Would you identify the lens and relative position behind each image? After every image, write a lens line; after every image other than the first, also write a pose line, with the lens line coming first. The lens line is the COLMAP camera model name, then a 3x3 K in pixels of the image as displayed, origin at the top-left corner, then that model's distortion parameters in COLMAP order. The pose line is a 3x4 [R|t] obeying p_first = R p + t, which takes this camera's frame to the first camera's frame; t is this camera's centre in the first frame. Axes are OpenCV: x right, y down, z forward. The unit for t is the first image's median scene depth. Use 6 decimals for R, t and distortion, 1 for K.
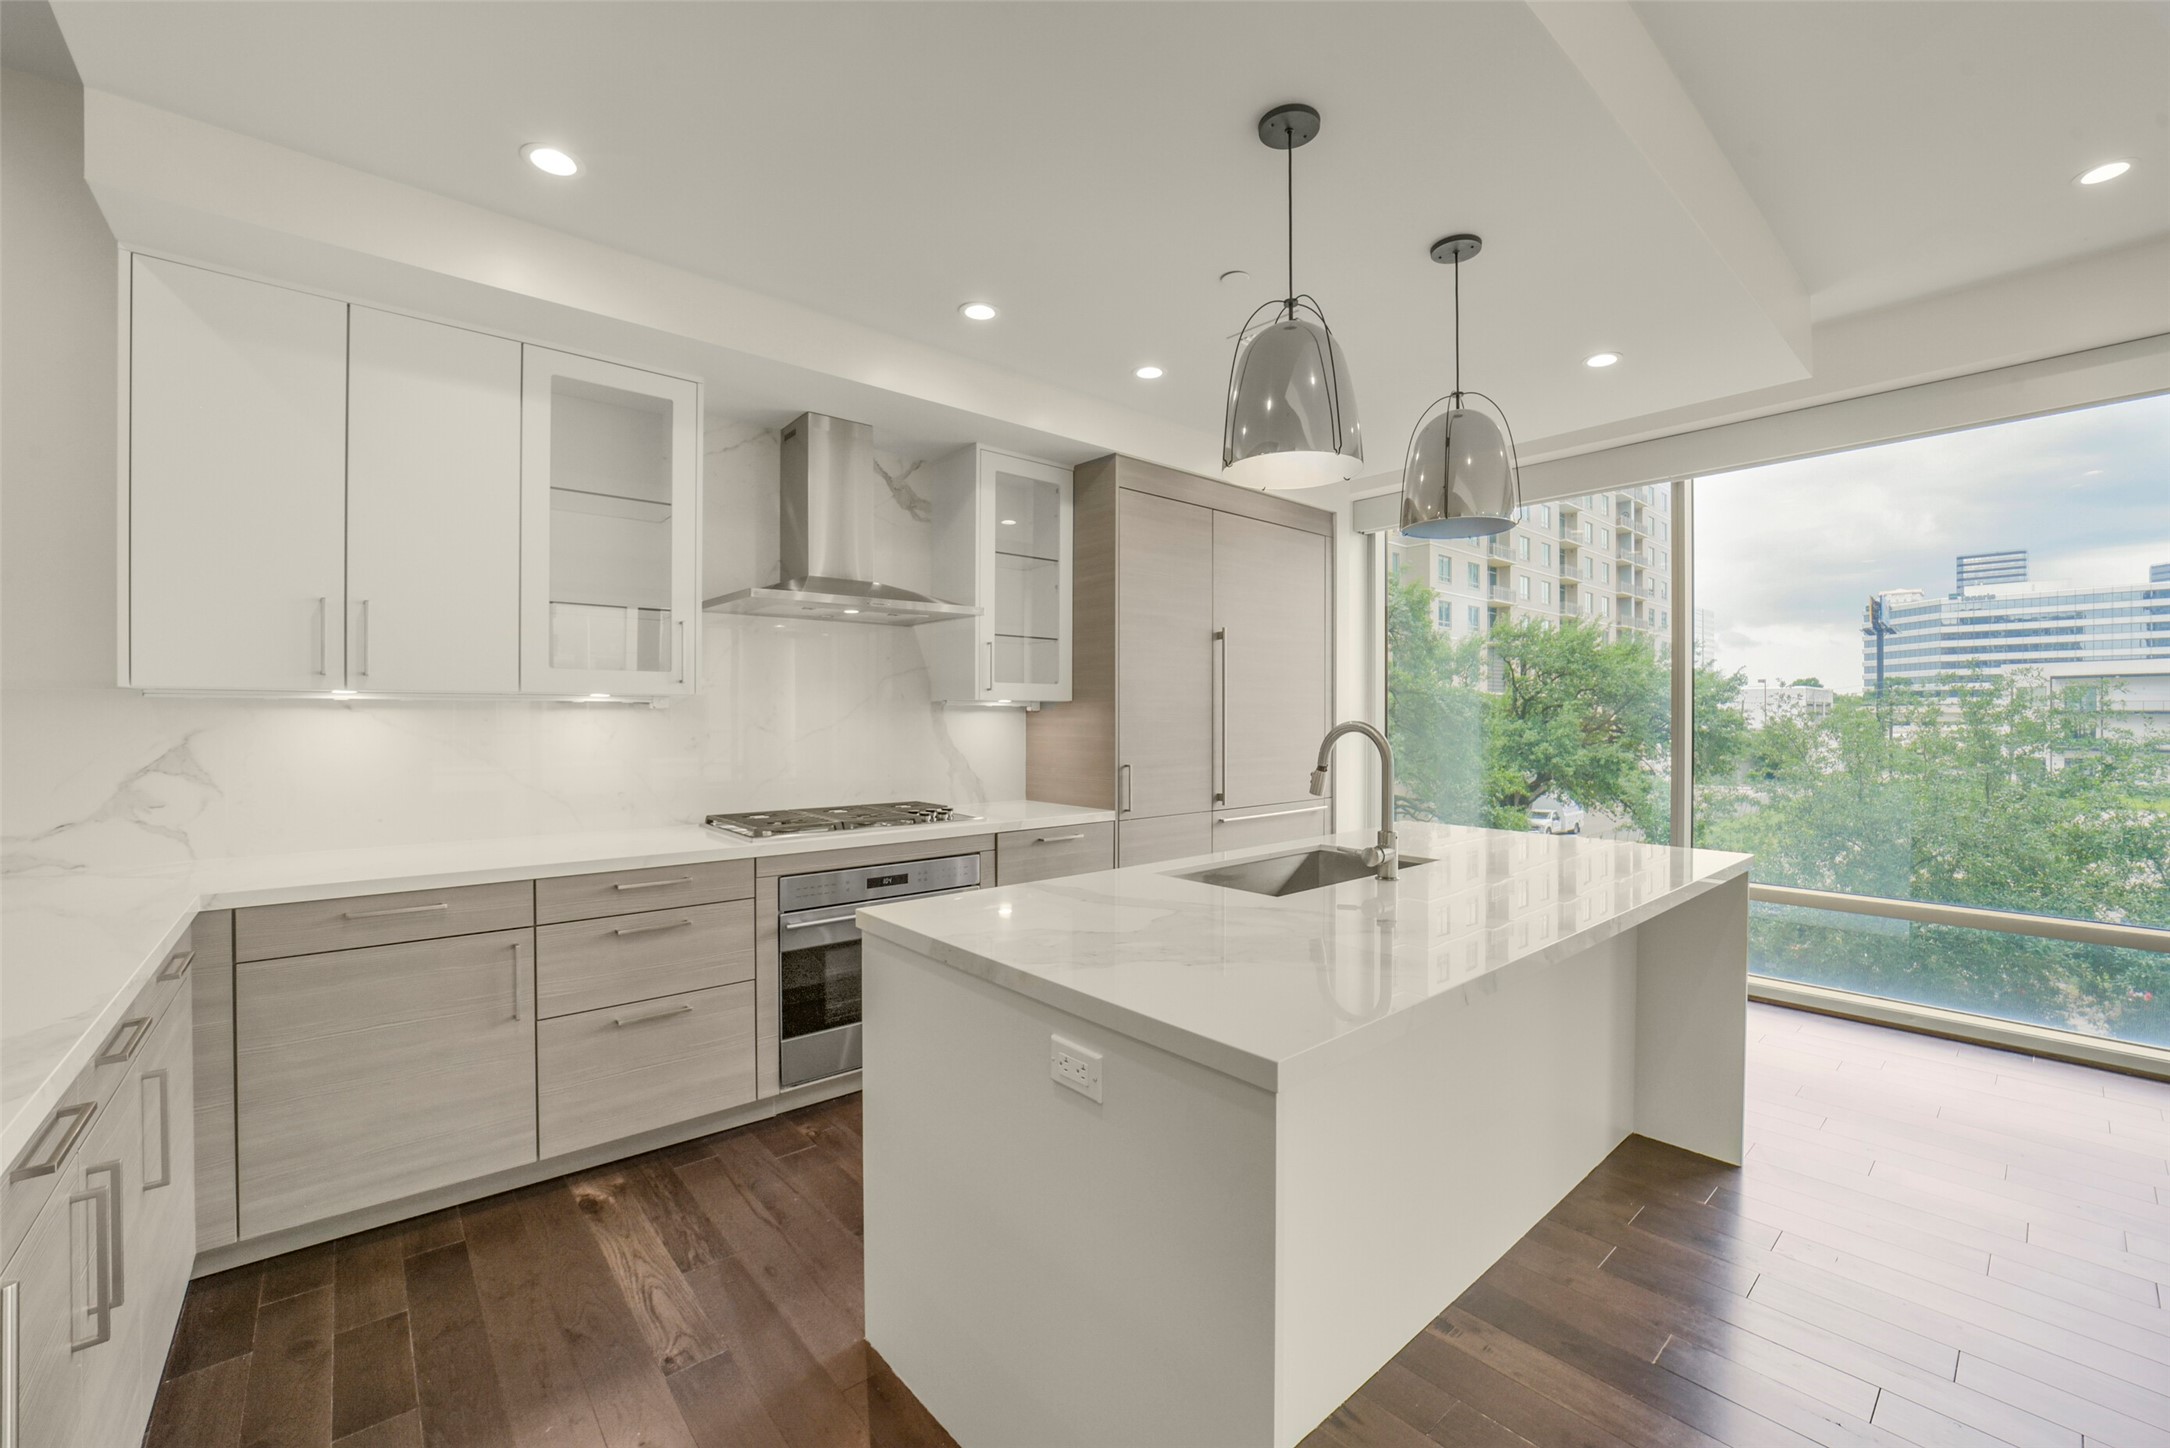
lens RADIAL K [[864.7, 0, 1095.5], [0, 864.7, 717.9], [0, 0, 1]] dist [-0.027838, 0.004931]
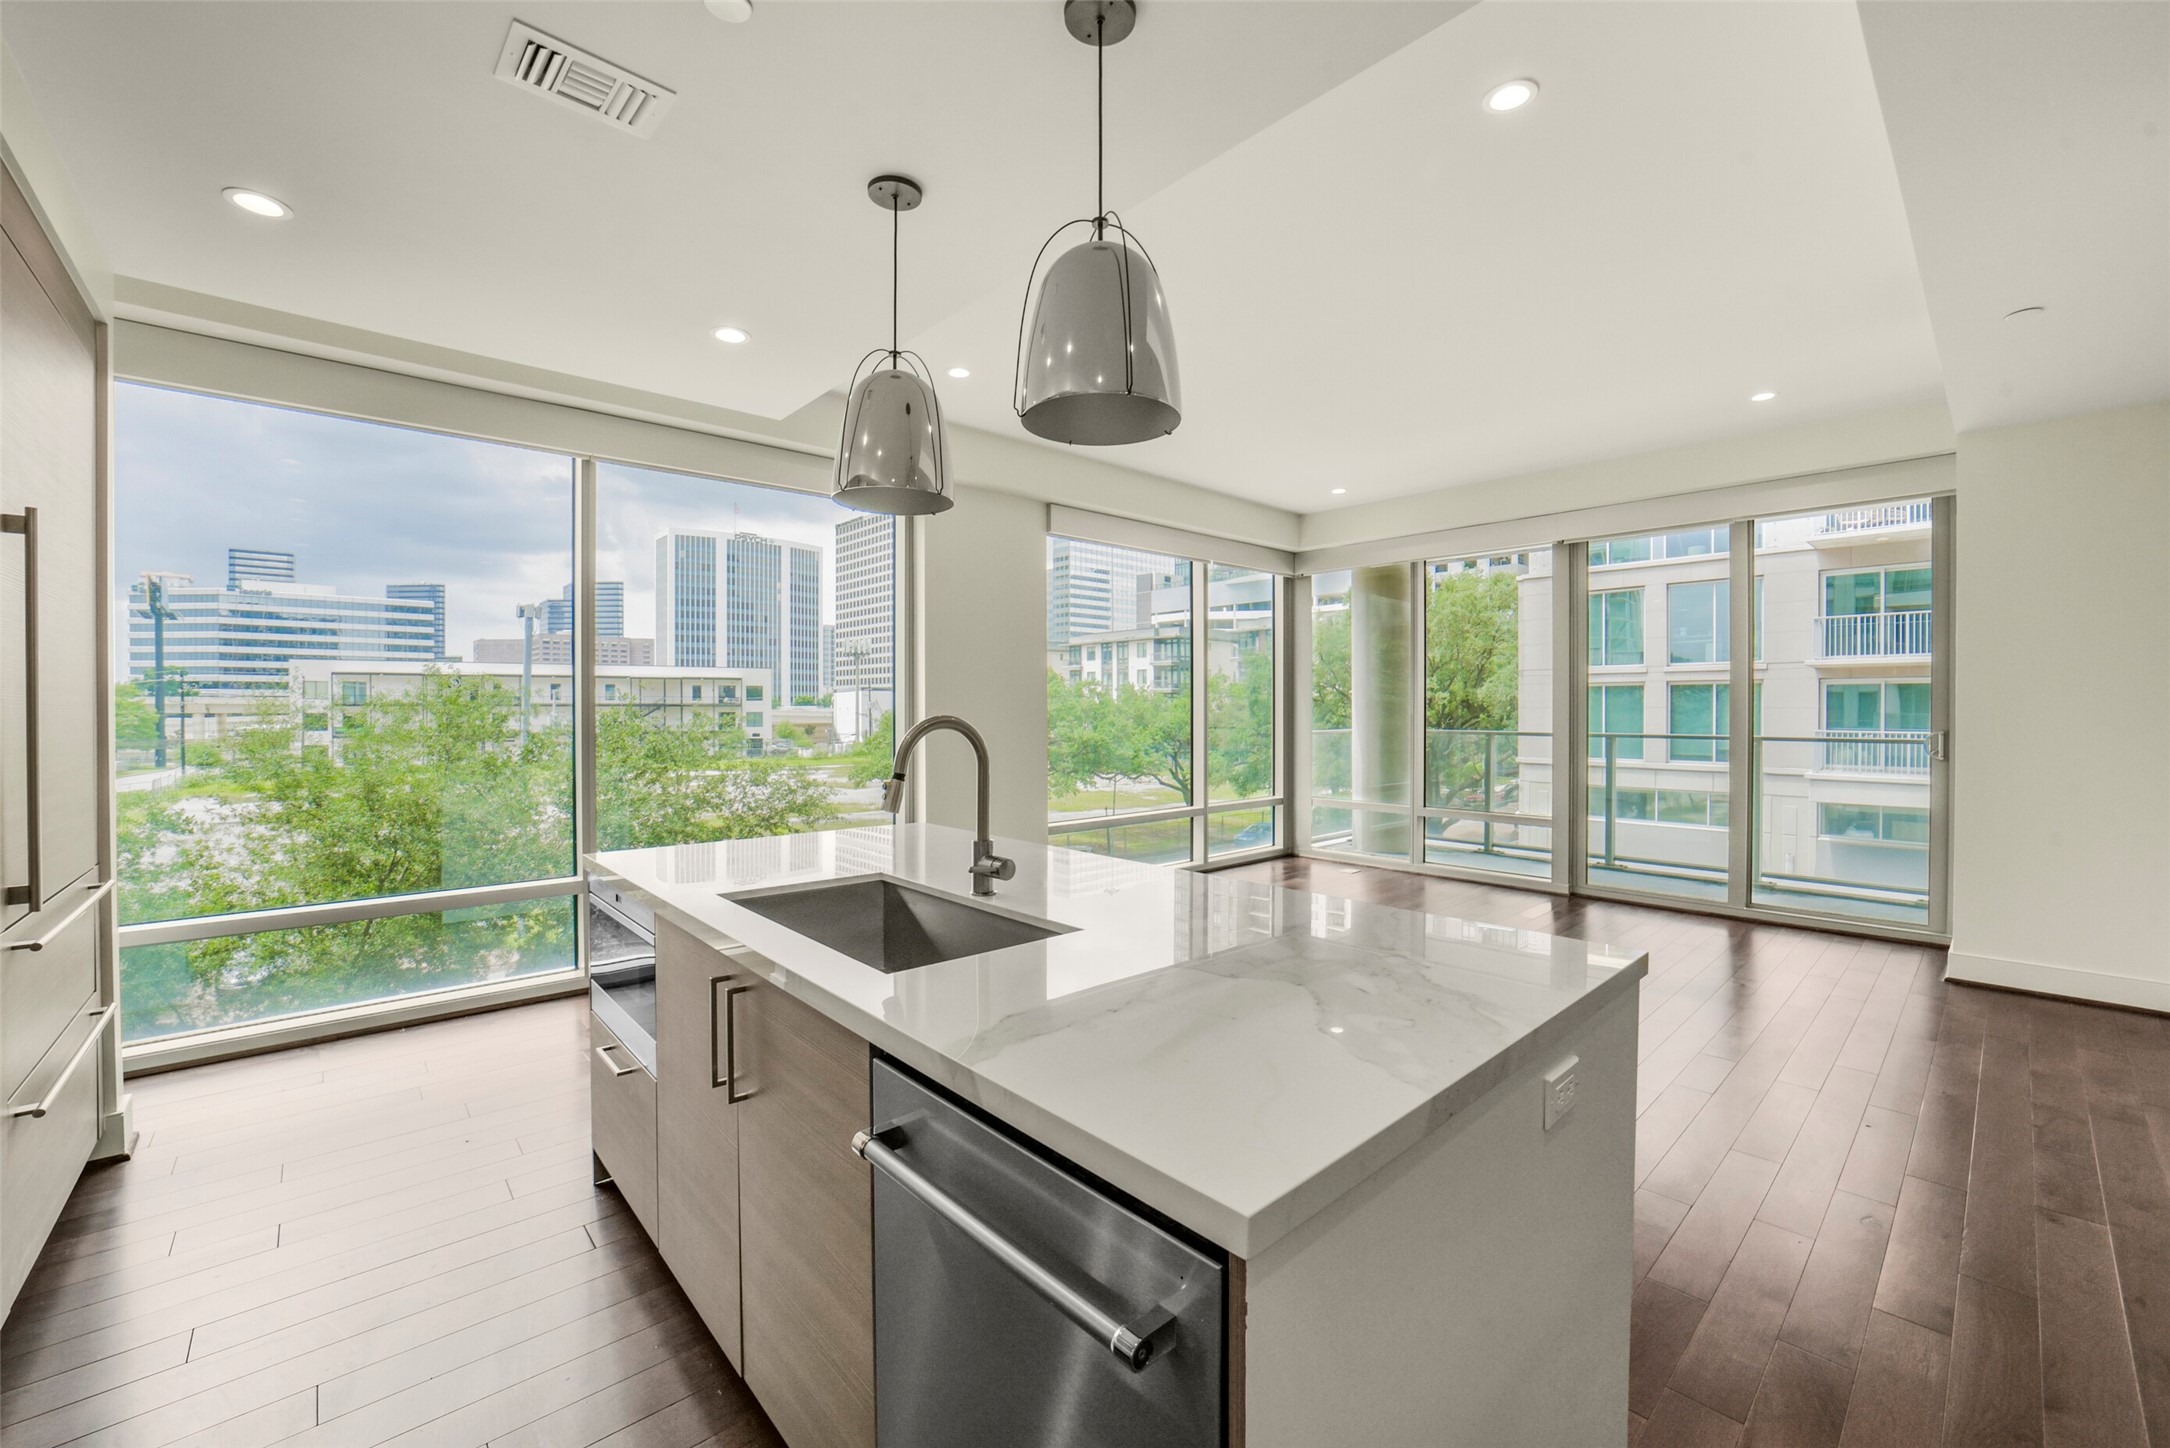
lens RADIAL K [[864.7, 0, 1088.1], [0, 864.7, 724.5], [0, 0, 1]] dist [-0.027838, 0.004931]
pose [[-0.018016, -0.018798, 0.999661, -0.303384], [0.000978, 0.999822, 0.018819, -0.002021], [-0.999837, 0.001317, -0.017995, 0.499595]]
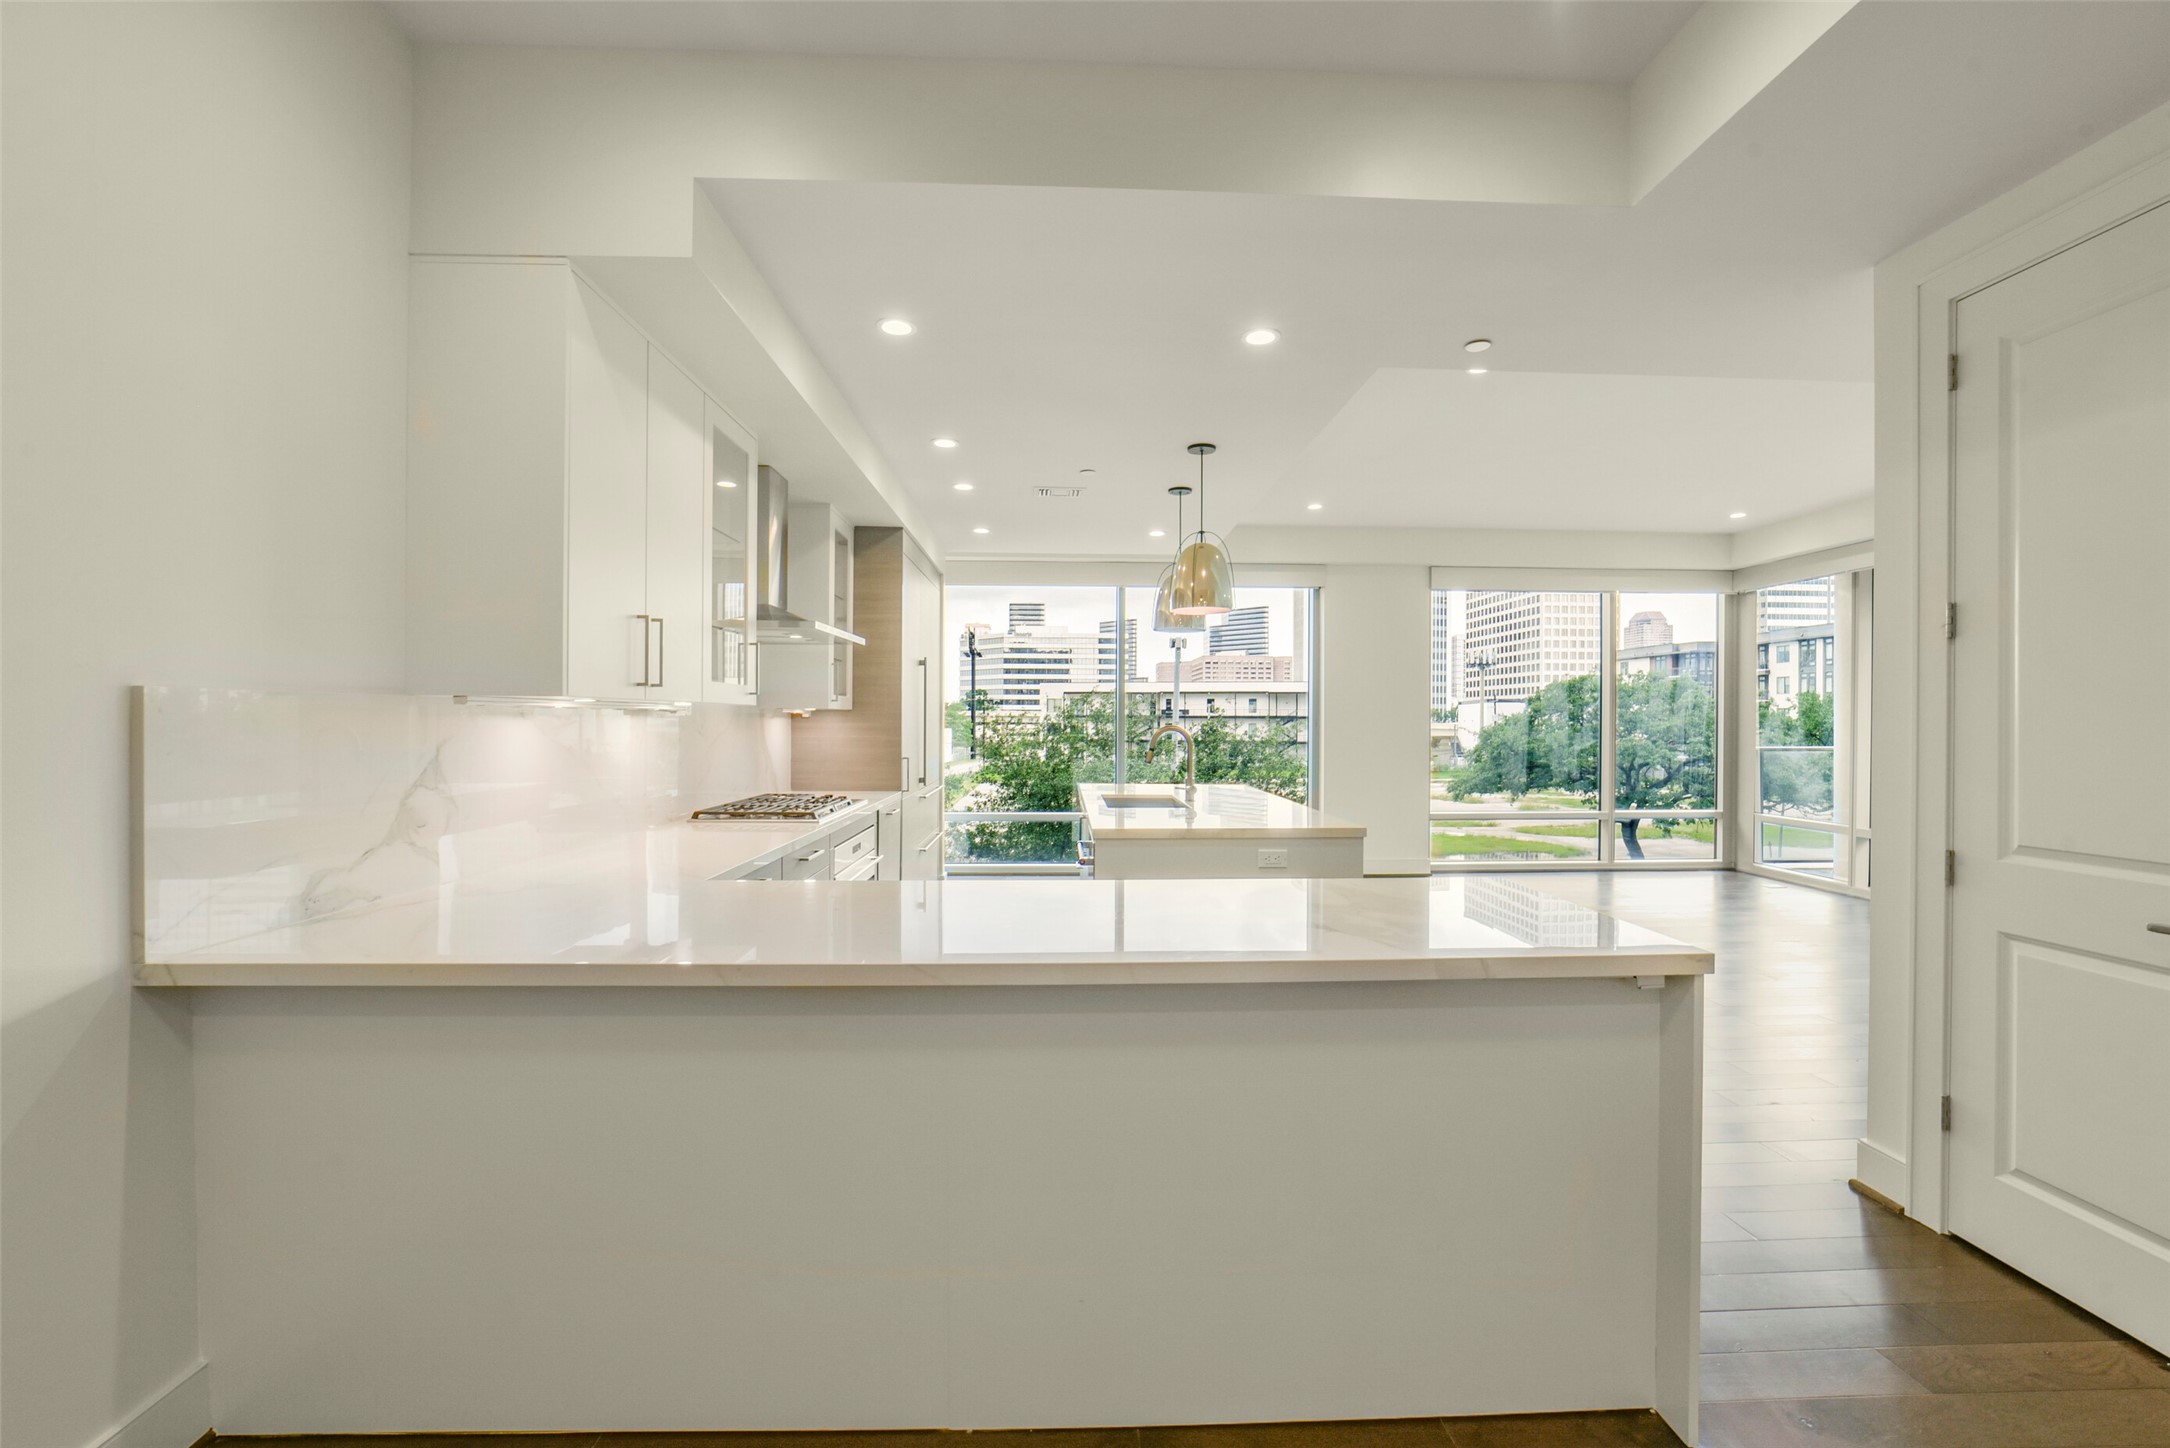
lens RADIAL K [[864.7, 0, 1093.2], [0, 864.7, 727.0], [0, 0, 1]] dist [-0.027838, 0.004931]
pose [[0.627426, -0.004346, 0.778664, -0.789676], [-0.003646, 0.999957, 0.008519, -0.005821], [-0.778668, -0.008184, 0.627383, -0.073362]]
